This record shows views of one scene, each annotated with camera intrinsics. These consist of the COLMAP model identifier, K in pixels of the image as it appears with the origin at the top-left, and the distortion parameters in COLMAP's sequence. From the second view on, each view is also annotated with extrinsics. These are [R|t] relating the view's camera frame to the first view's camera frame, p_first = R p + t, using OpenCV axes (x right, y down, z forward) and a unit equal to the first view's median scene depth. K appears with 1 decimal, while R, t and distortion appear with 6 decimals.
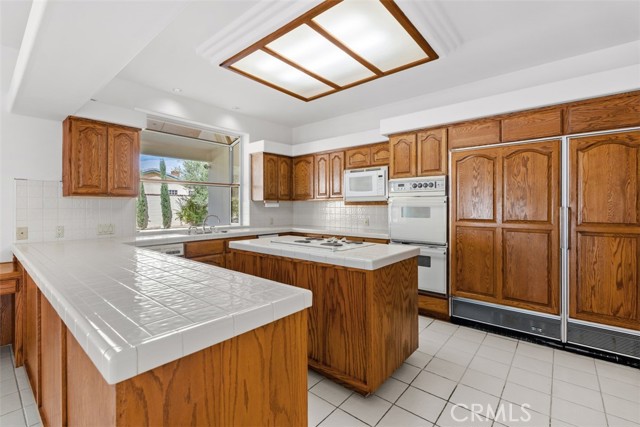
lens RADIAL K [[287.1, 0, 319.6], [0, 287.1, 204.1], [0, 0, 1]] dist [0.001383, -0.000197]
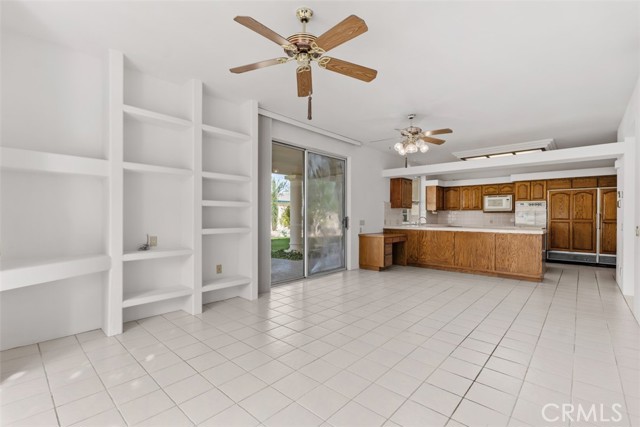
lens RADIAL K [[286.3, 0, 320.0], [0, 286.3, 213.5], [0, 0, 1]] dist [0.001307, -0.000317]
pose [[0.999134, 0.007905, -0.040860, -1.359384], [-0.007944, 0.999968, -0.000811, 0.025310], [0.040852, 0.001135, 0.999165, -1.482305]]
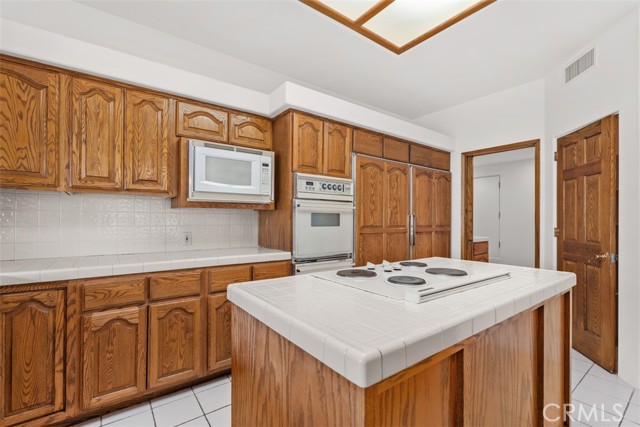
lens RADIAL K [[286.3, 0, 320.0], [0, 286.3, 213.5], [0, 0, 1]] dist [0.001307, -0.000317]
pose [[0.227251, 0.017255, 0.973683, -0.474149], [-0.017789, 0.999750, -0.013566, 0.023591], [-0.973674, -0.014238, 0.227501, 0.891500]]
